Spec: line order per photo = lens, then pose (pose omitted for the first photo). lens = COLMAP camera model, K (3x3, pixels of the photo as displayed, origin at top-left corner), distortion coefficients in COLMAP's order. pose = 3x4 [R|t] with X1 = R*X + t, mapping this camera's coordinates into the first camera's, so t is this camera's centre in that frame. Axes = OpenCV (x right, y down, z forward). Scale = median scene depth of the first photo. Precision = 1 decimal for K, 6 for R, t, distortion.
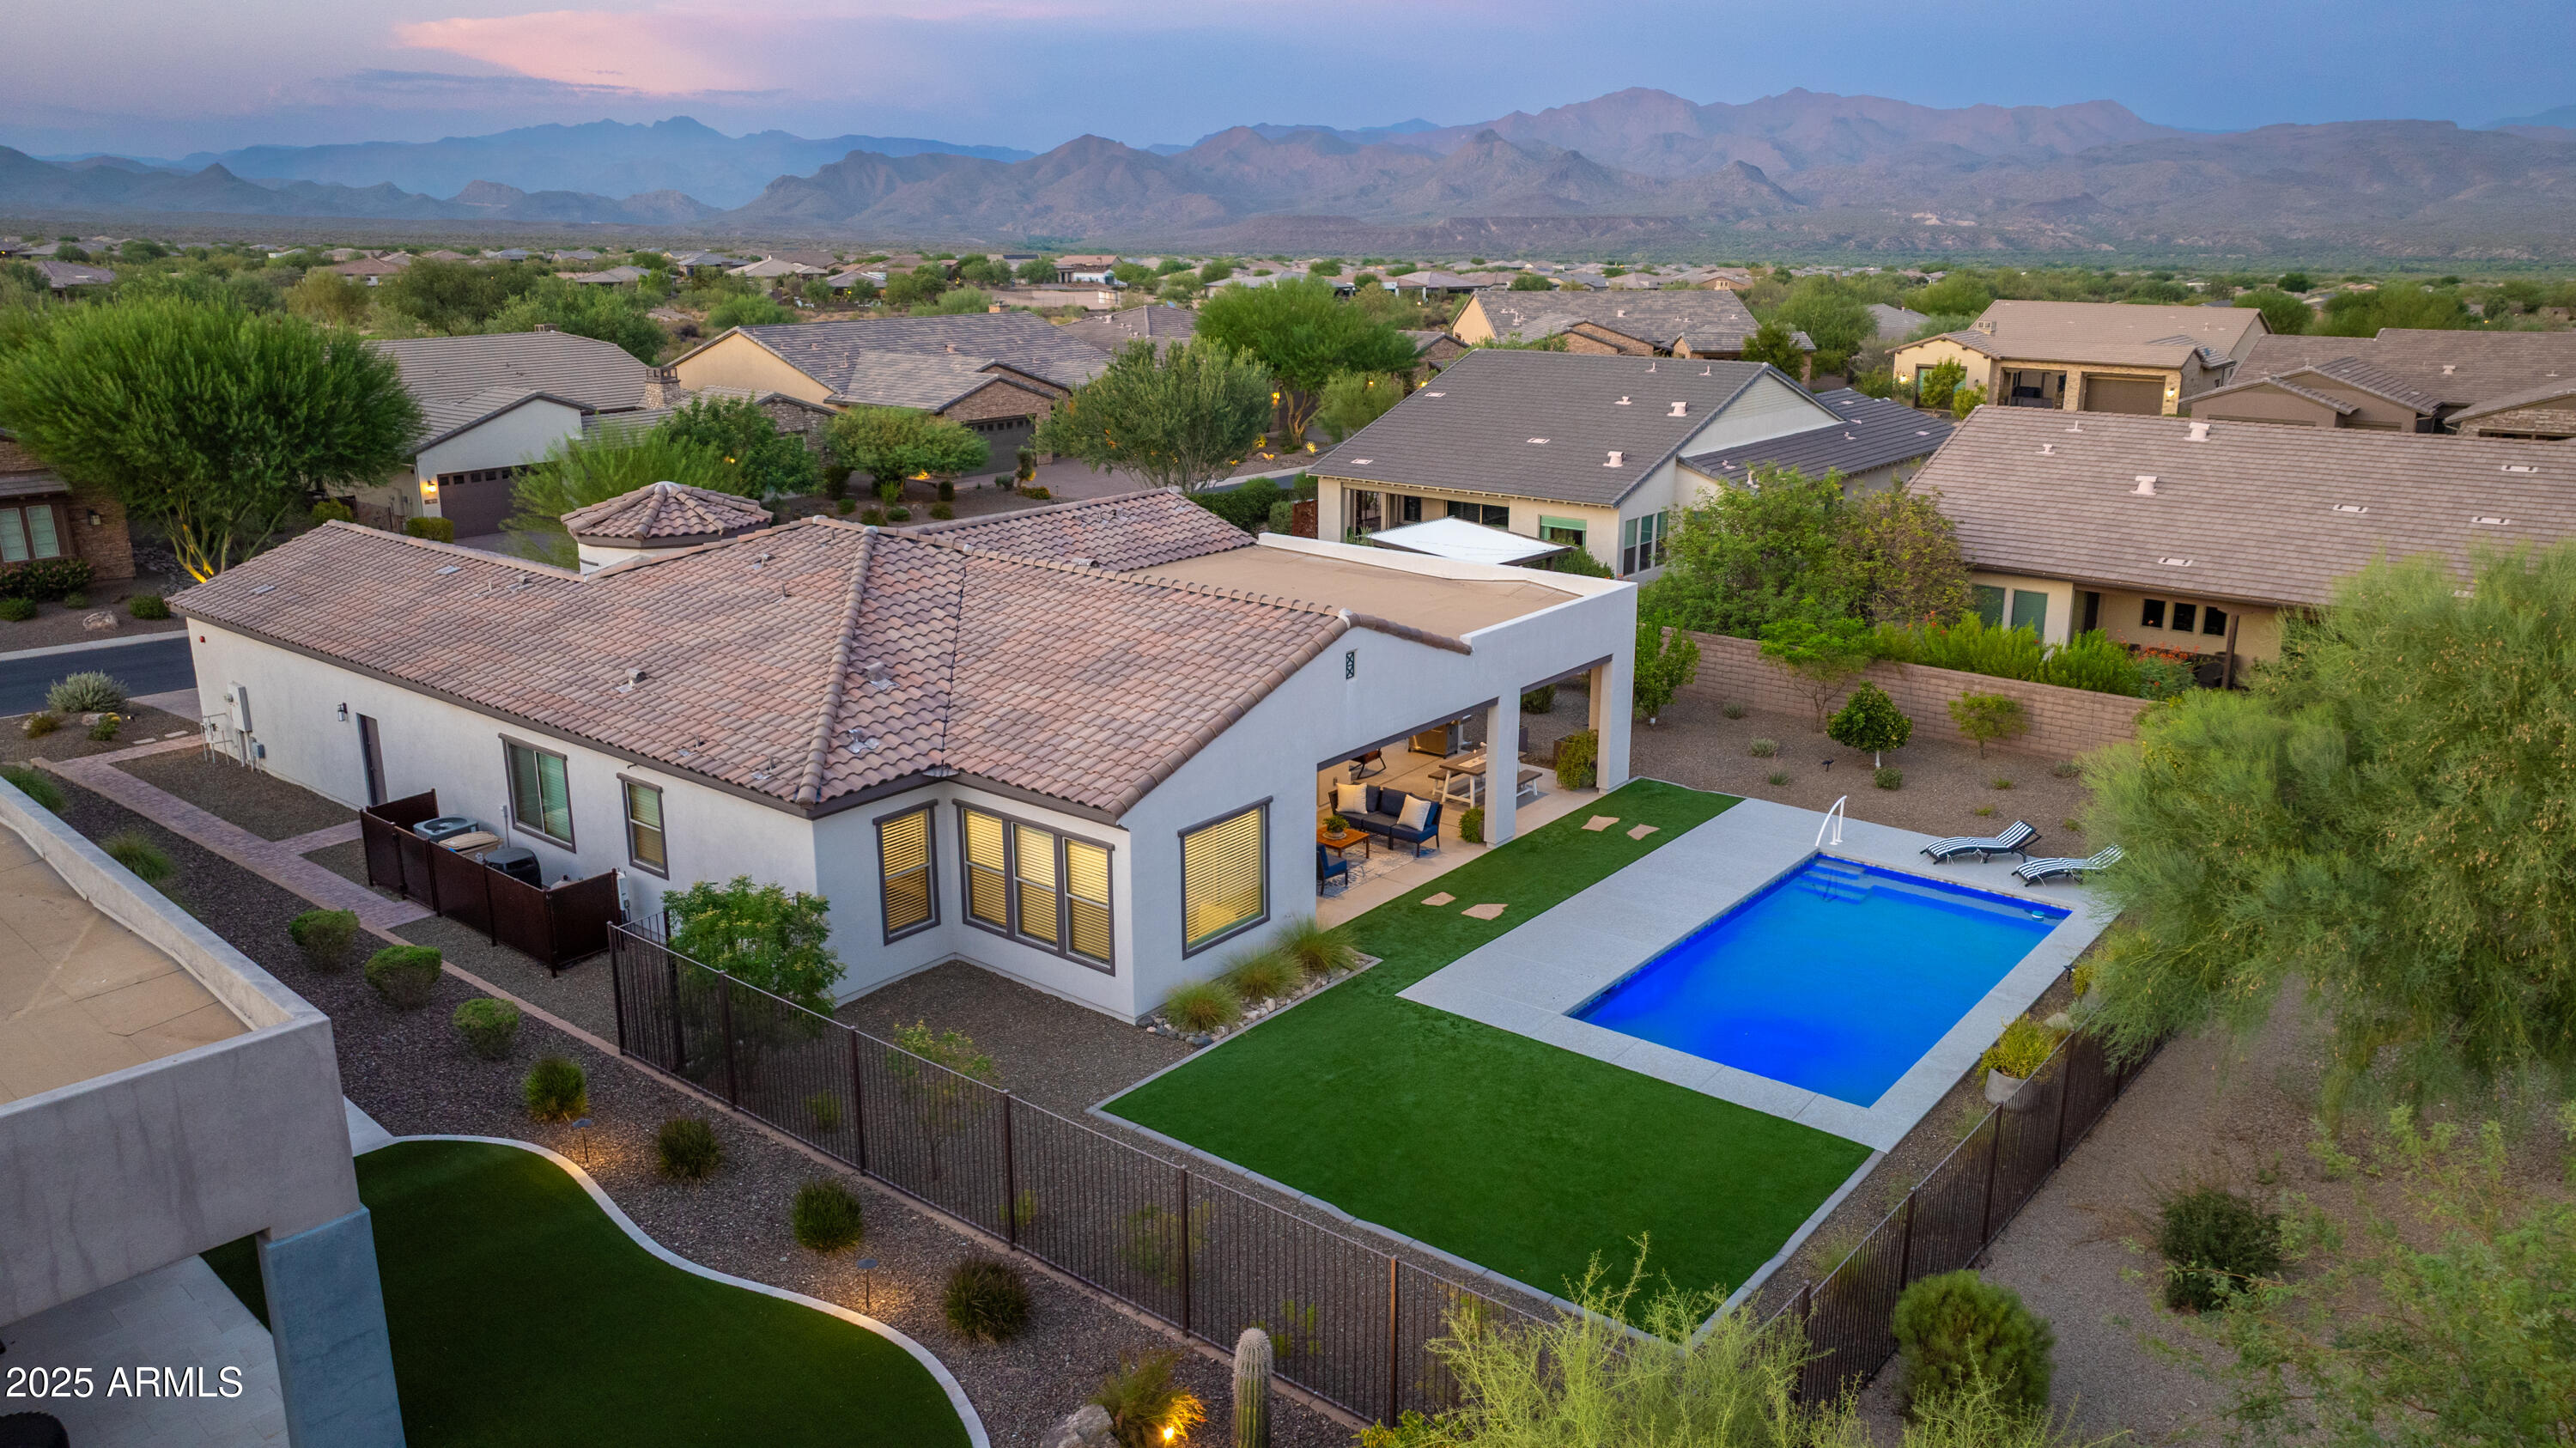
lens RADIAL K [[1805.8, 0, 1268.8], [0, 1805.8, 725.4], [0, 0, 1]] dist [-0.015220, -0.001151]
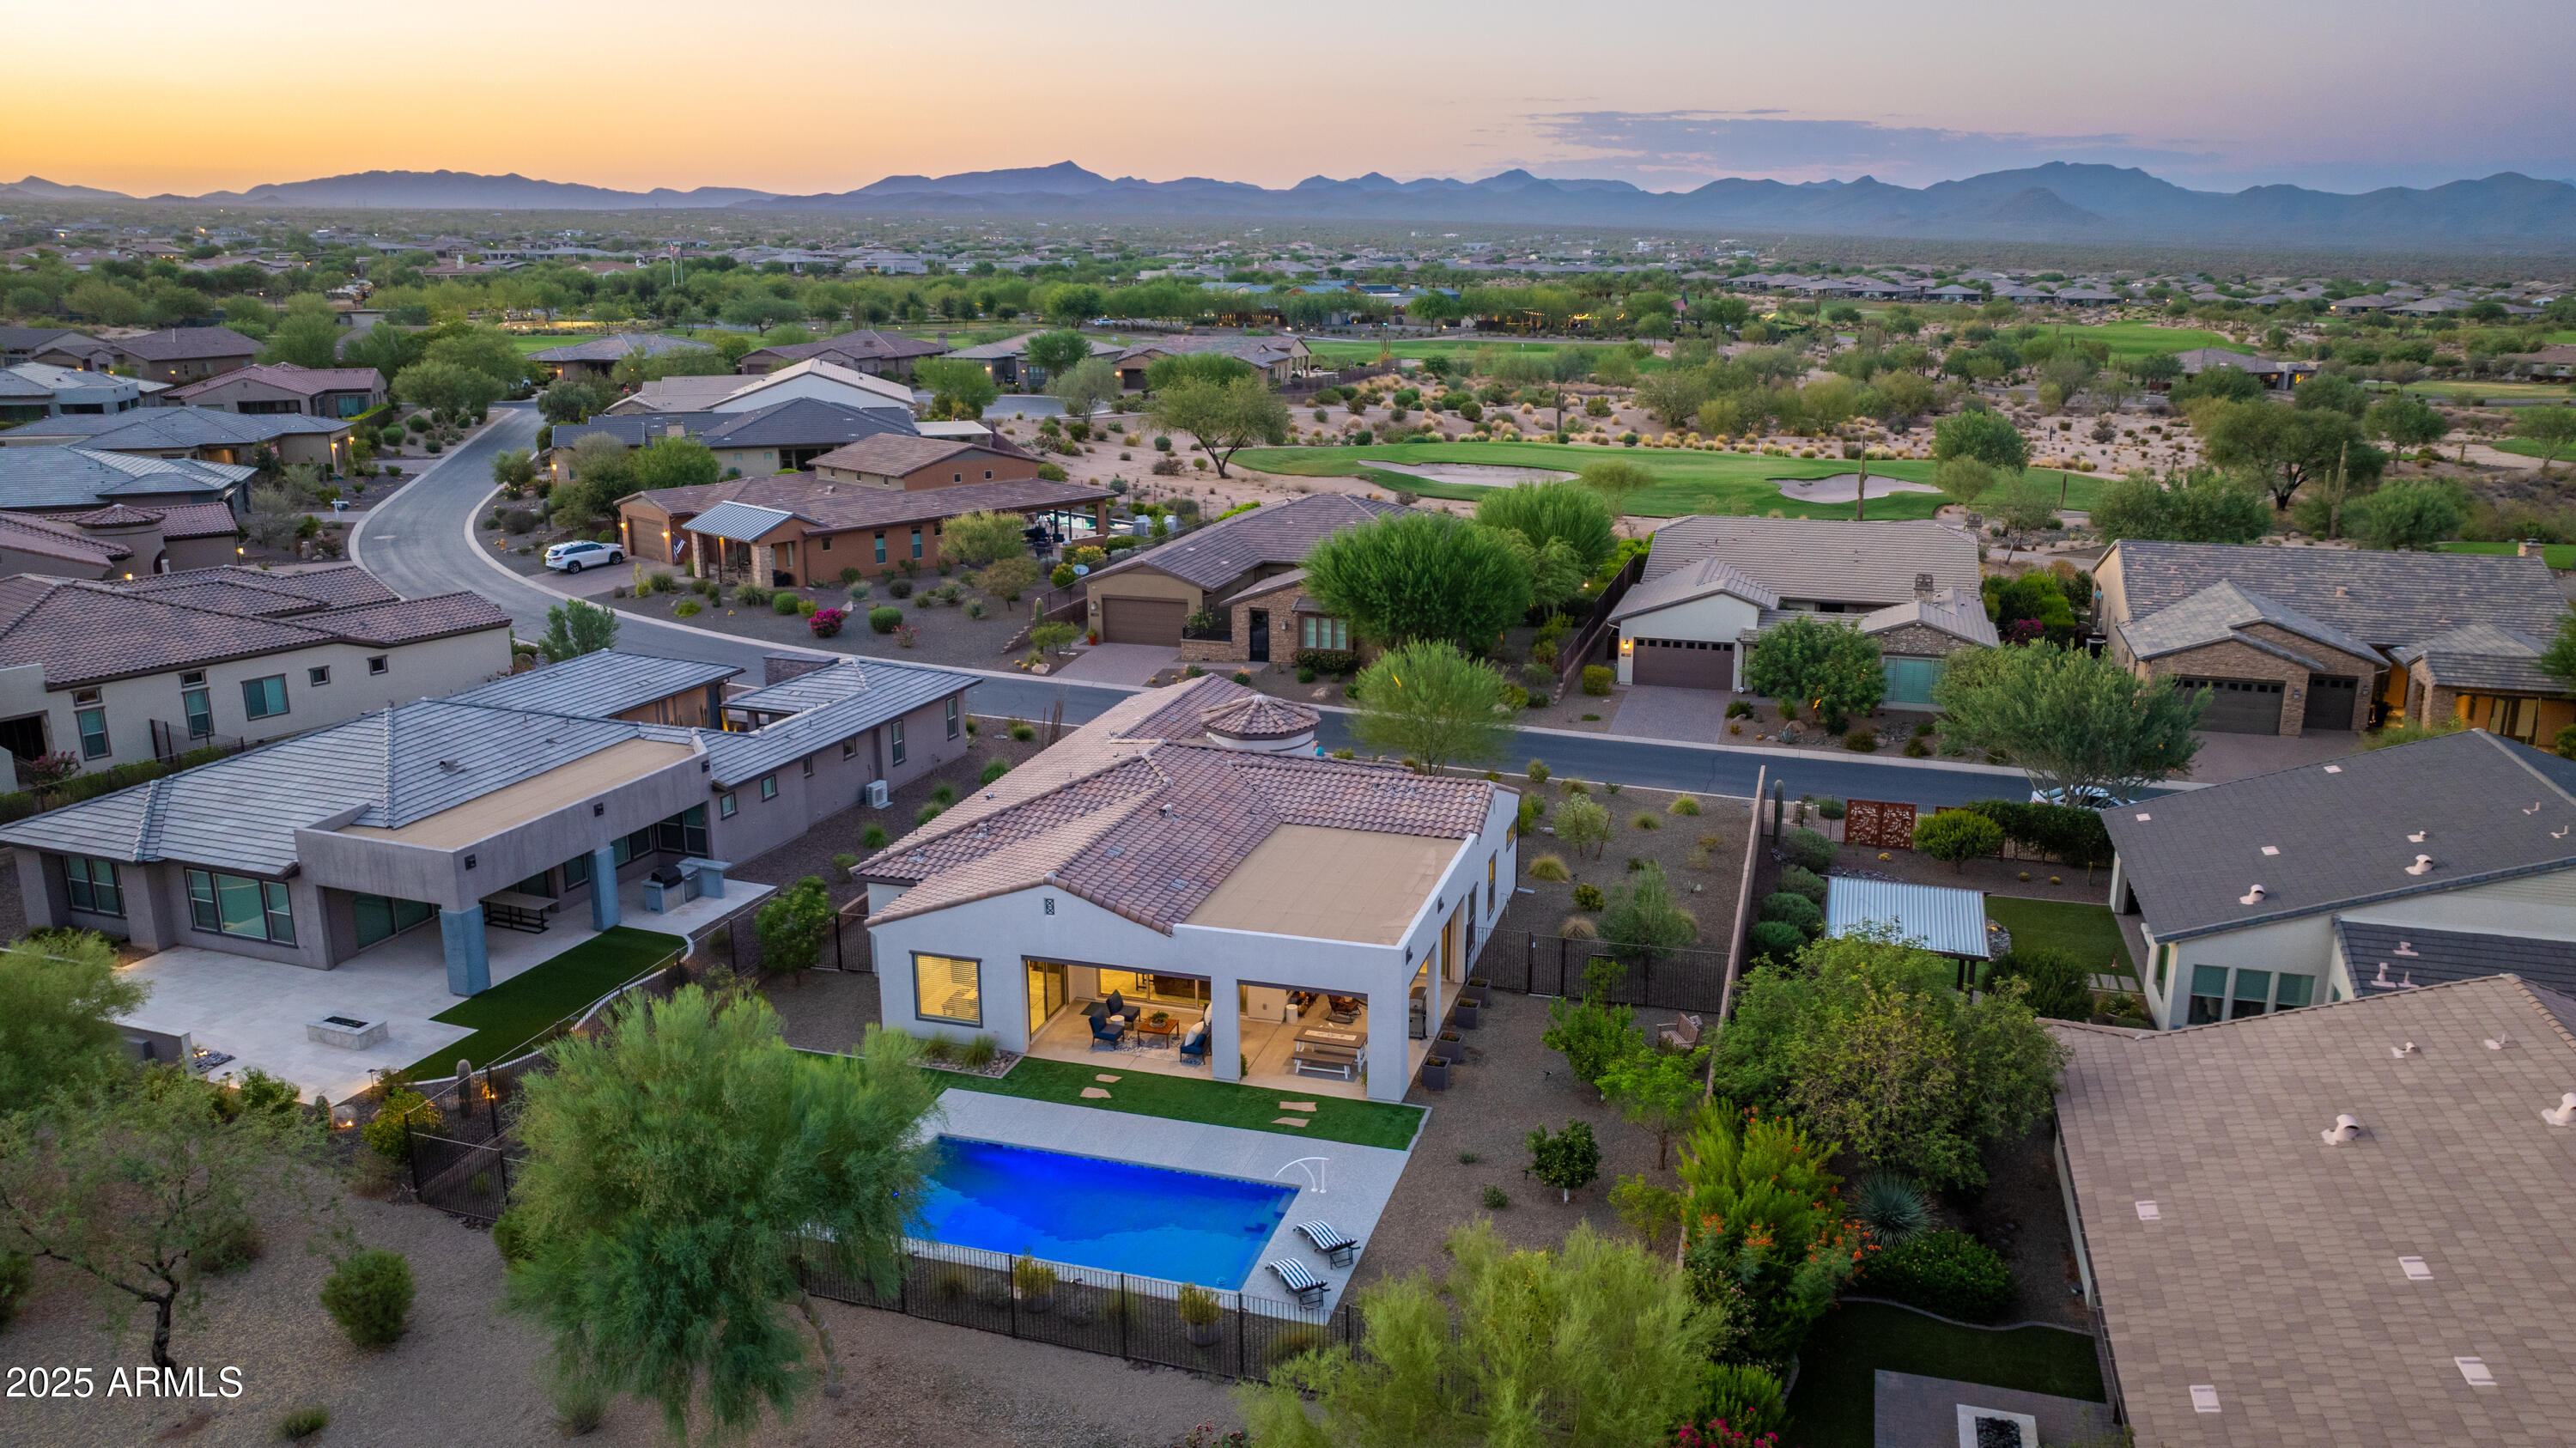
lens RADIAL K [[1805.8, 0, 1292.4], [0, 1805.8, 727.1], [0, 0, 1]] dist [-0.015220, -0.001151]
pose [[0.383404, 0.232310, -0.893886, 1.304720], [-0.246496, 0.958480, 0.143371, -0.401230], [0.890079, 0.165371, 0.424749, 0.397660]]
